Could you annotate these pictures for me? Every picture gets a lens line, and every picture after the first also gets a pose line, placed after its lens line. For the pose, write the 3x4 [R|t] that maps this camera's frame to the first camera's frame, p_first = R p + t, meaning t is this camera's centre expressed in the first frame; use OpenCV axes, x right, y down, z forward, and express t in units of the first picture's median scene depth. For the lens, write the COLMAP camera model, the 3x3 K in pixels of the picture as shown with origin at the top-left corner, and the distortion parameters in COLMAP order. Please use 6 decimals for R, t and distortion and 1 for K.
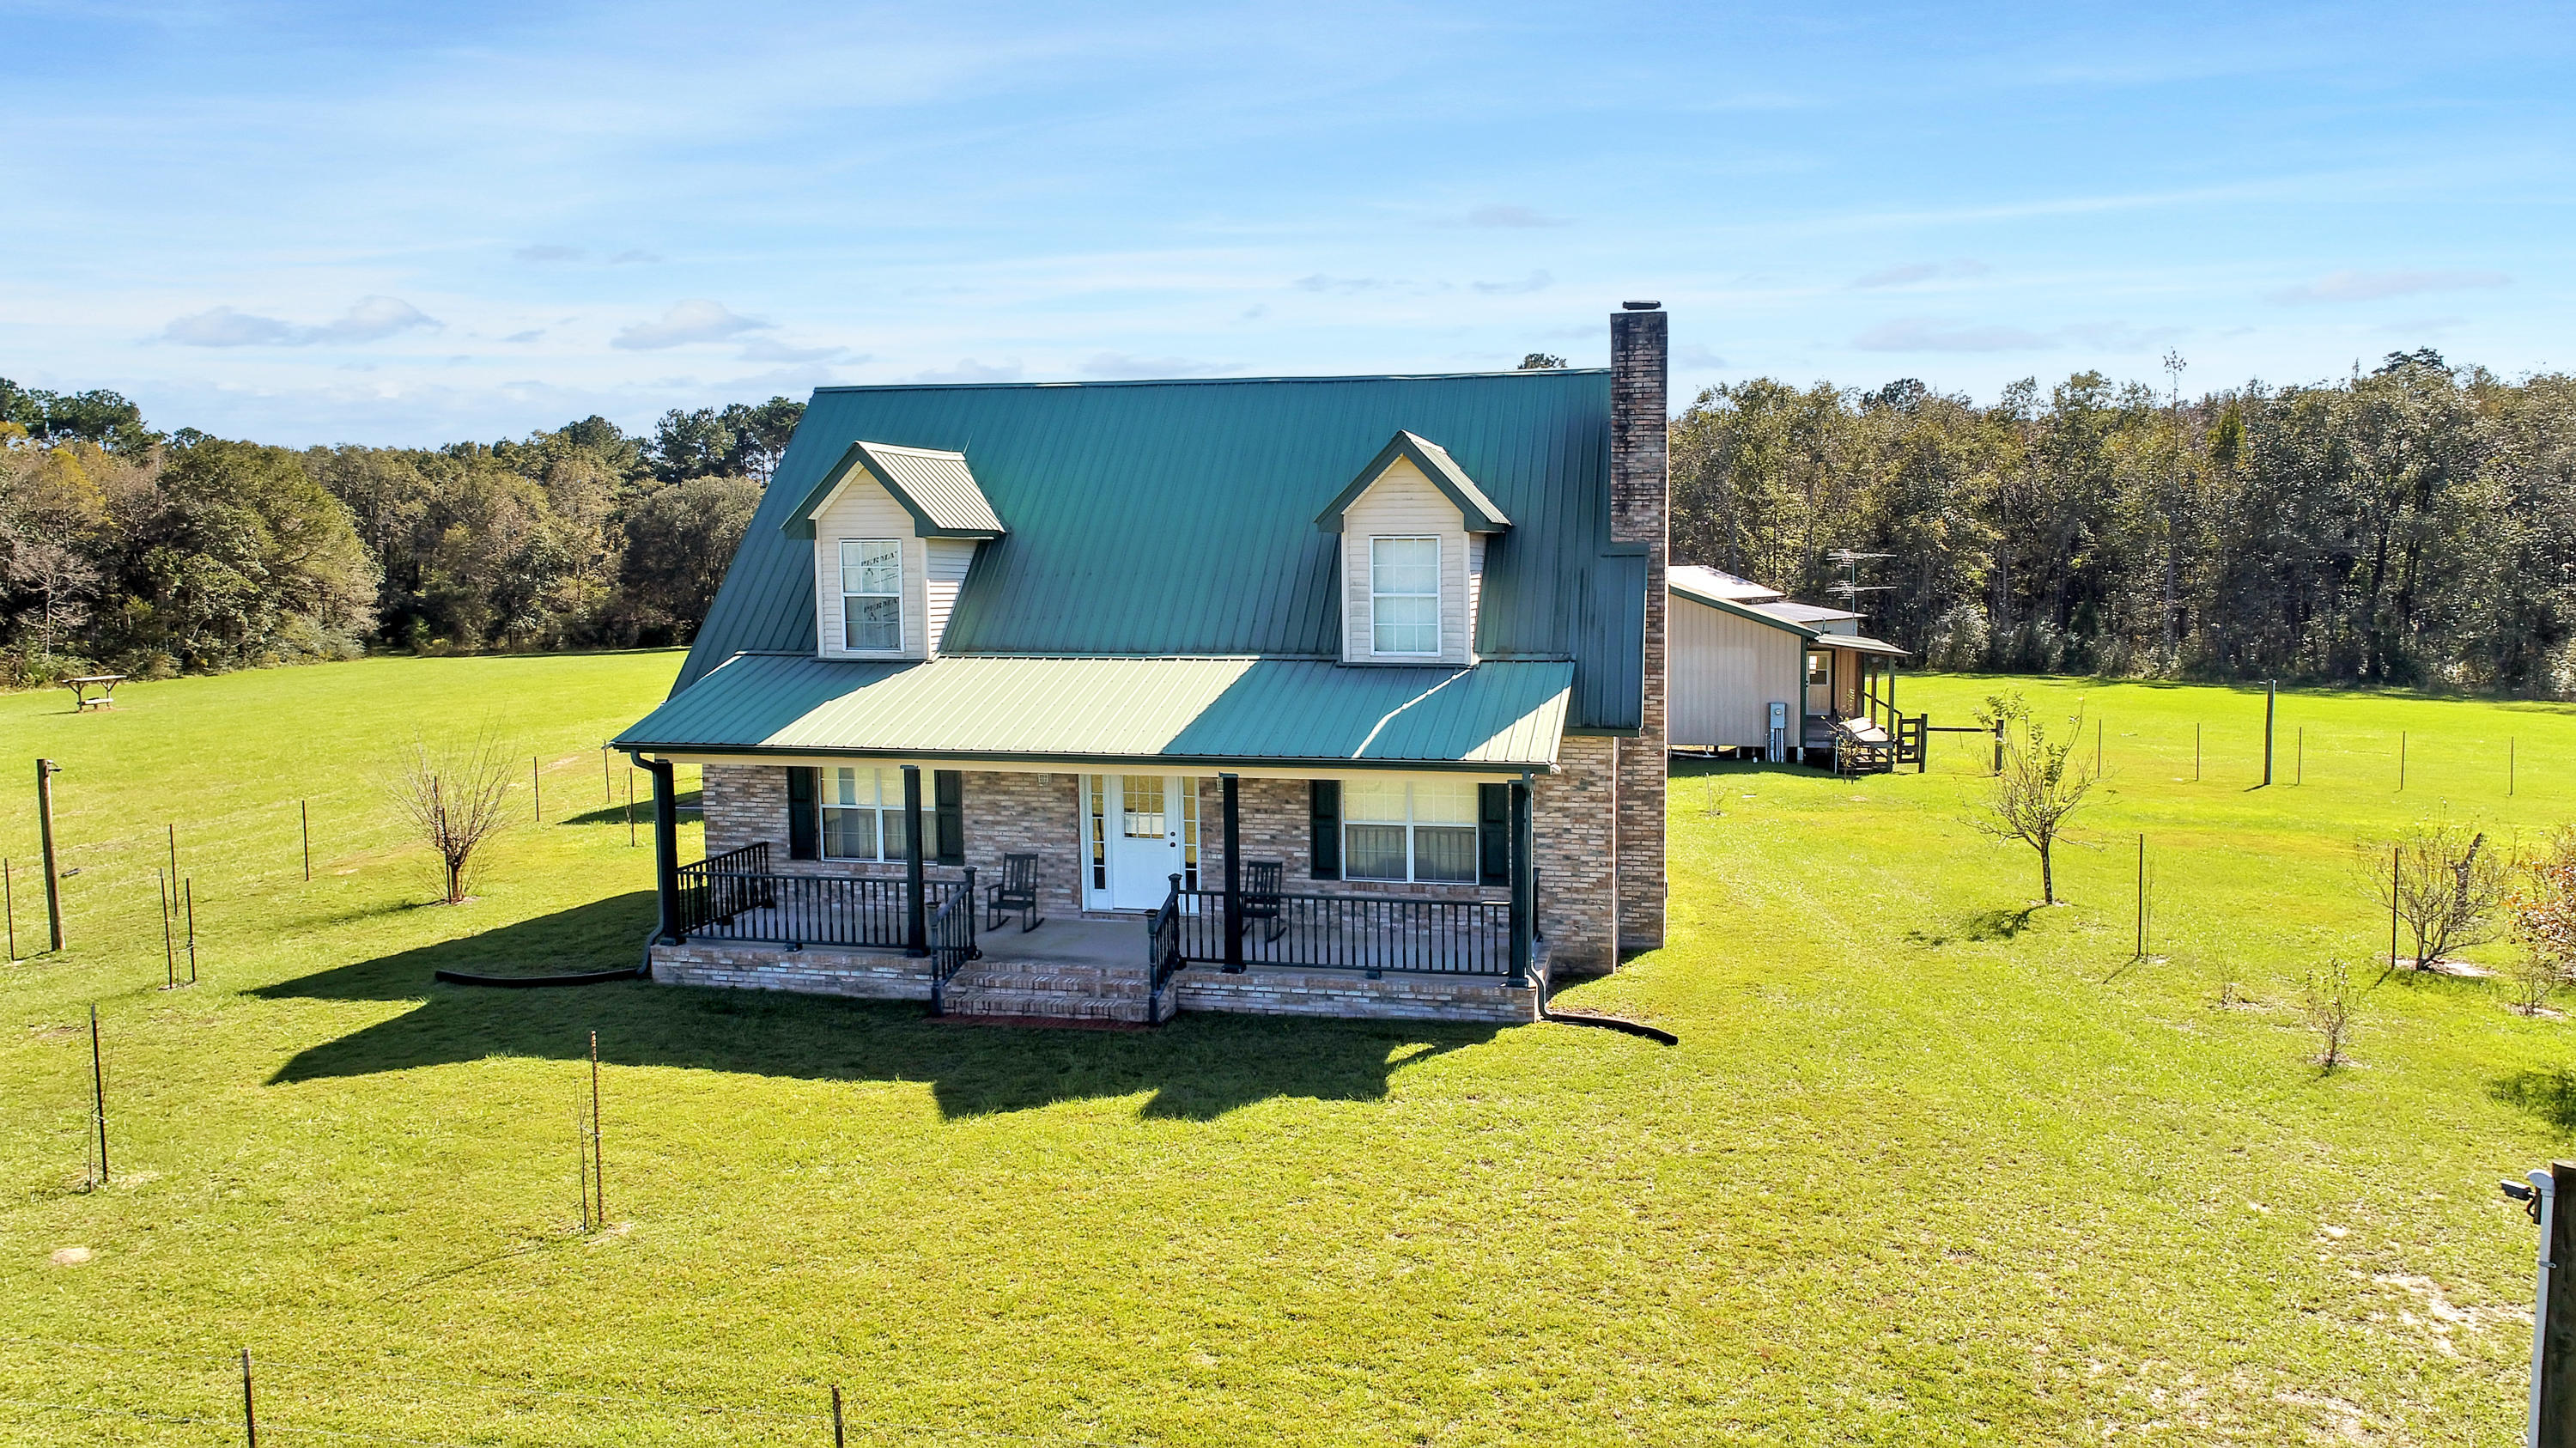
lens RADIAL K [[1753.0, 0, 1288.0], [0, 1753.0, 724.0], [0, 0, 1]] dist [-0.003362, -0.000829]
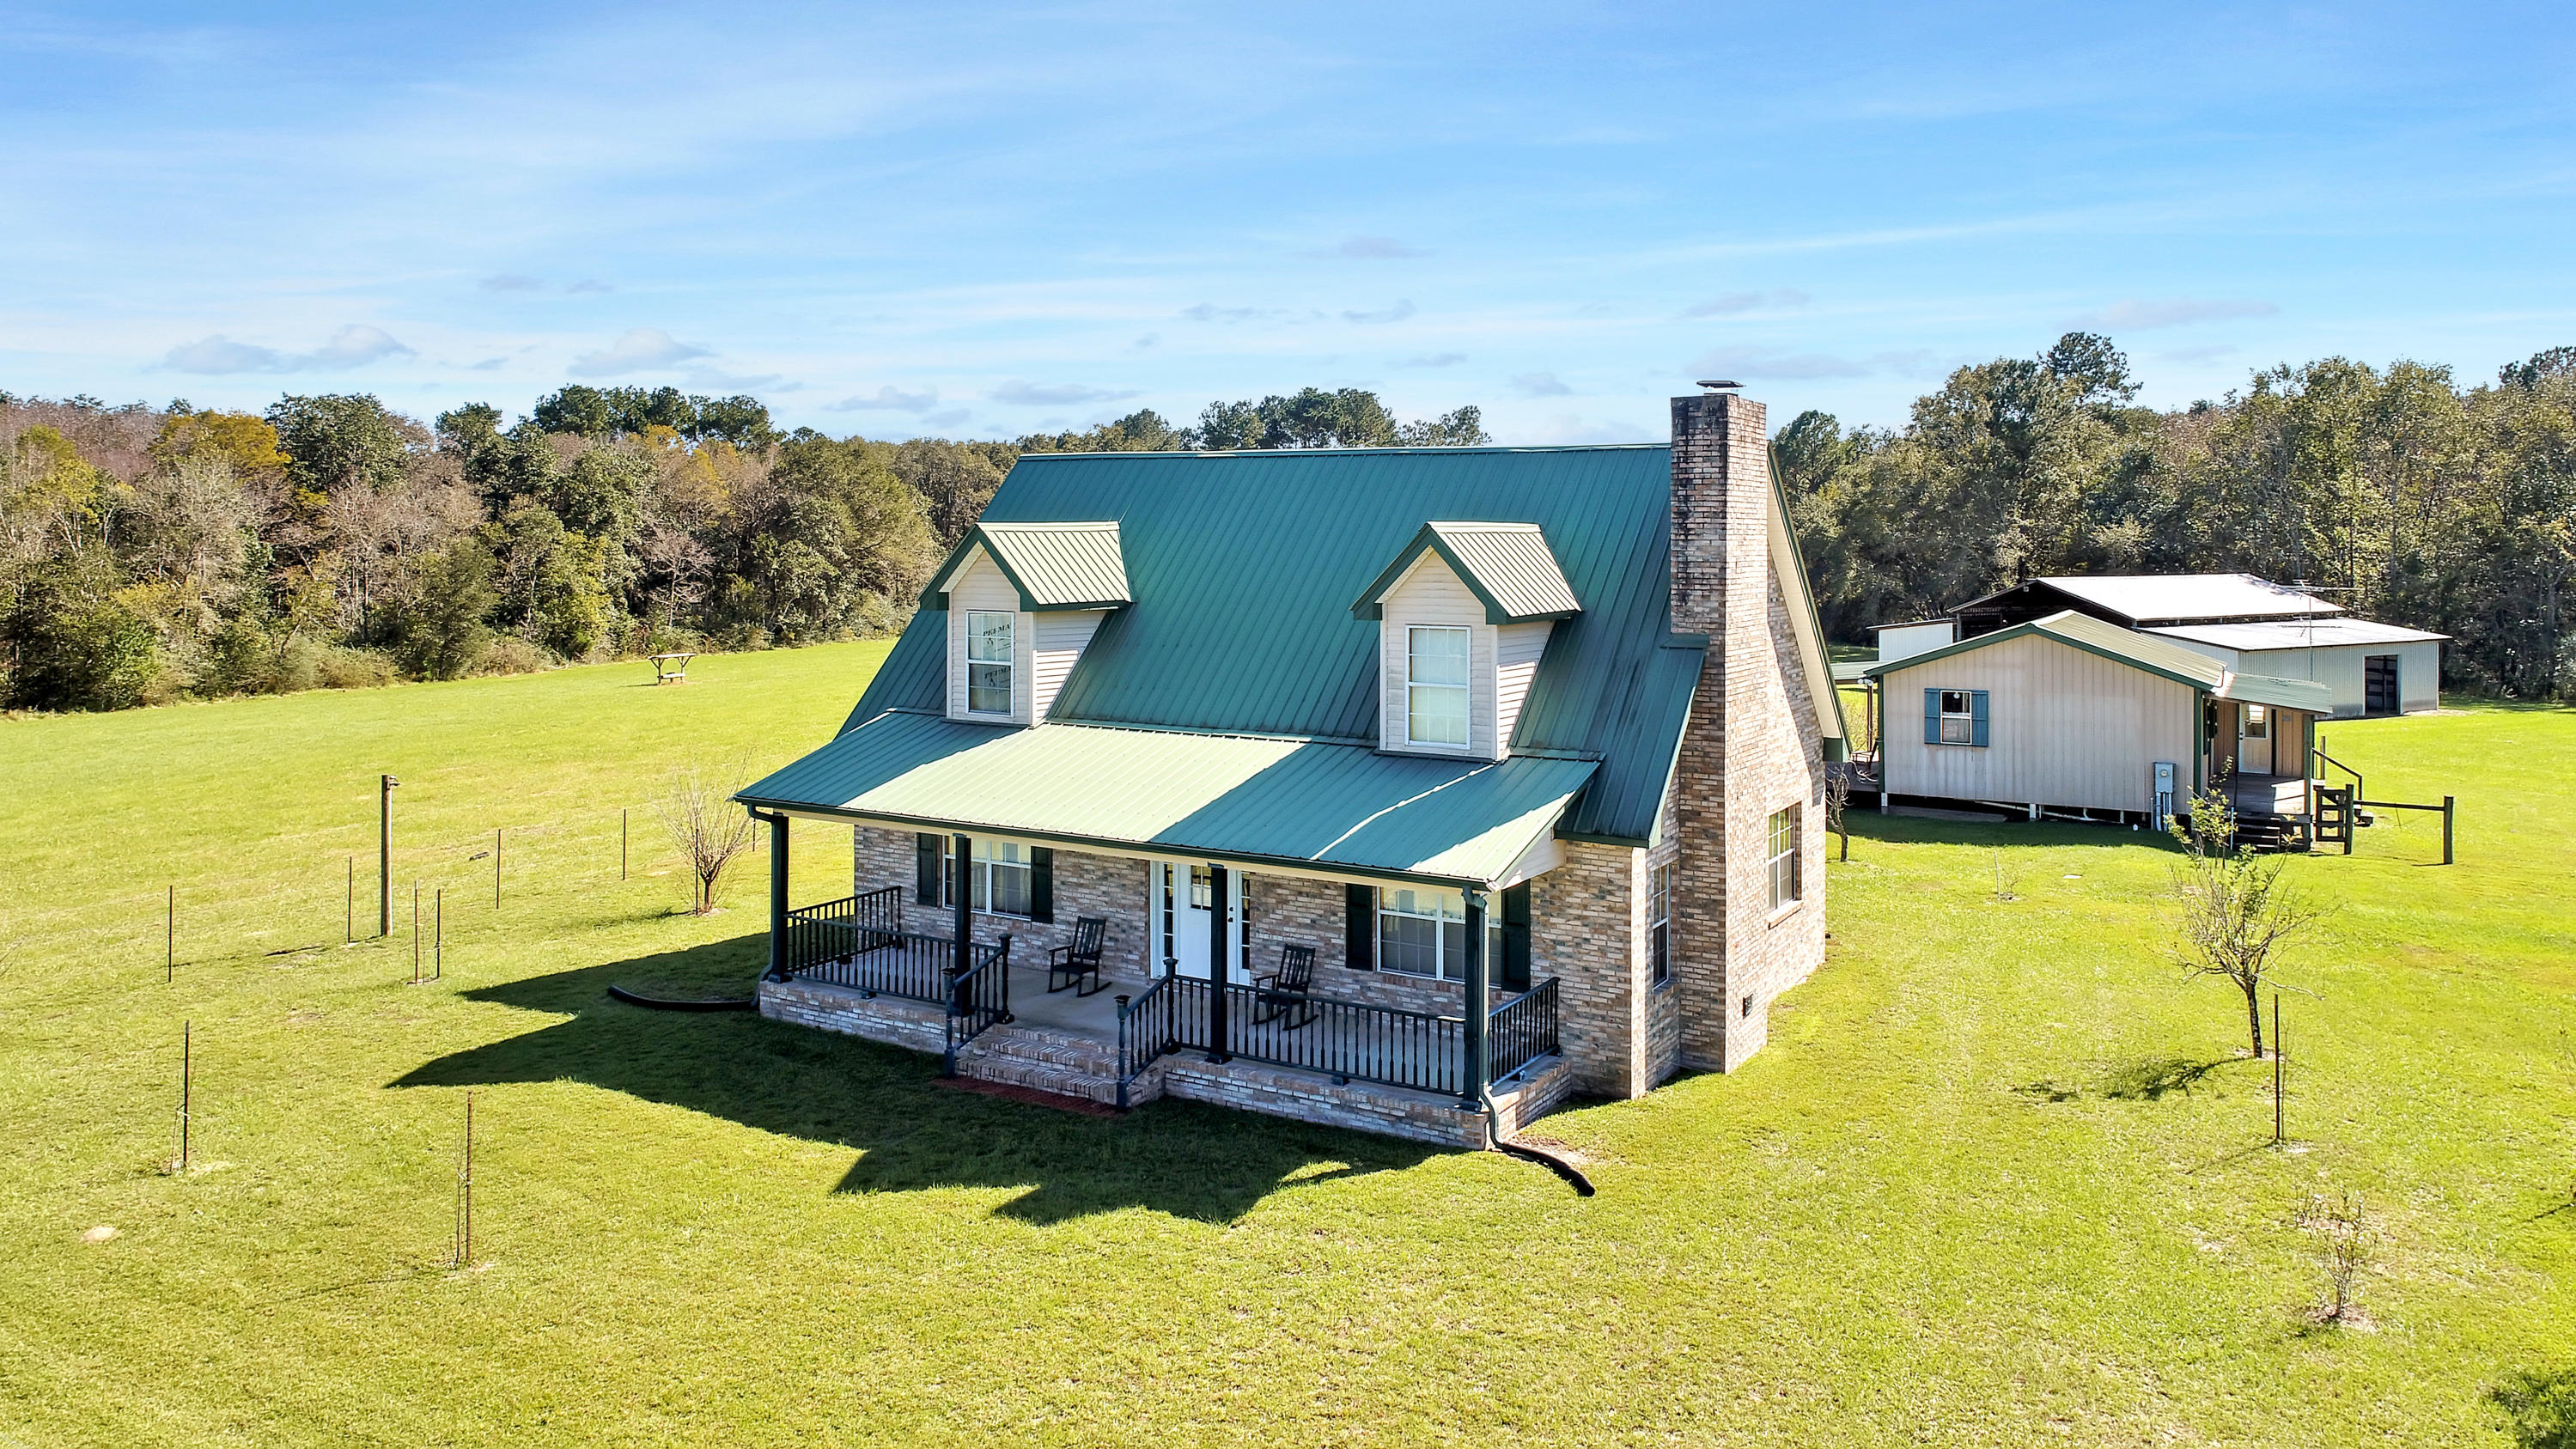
lens RADIAL K [[1794.2, 0, 1285.2], [0, 1794.2, 533.3], [0, 0, 1]] dist [-0.001509, -0.003169]
pose [[0.949391, 0.005961, -0.314042, 0.291011], [-0.035657, 0.995402, -0.088900, -0.063237], [0.312068, 0.095599, 0.945238, 0.004479]]
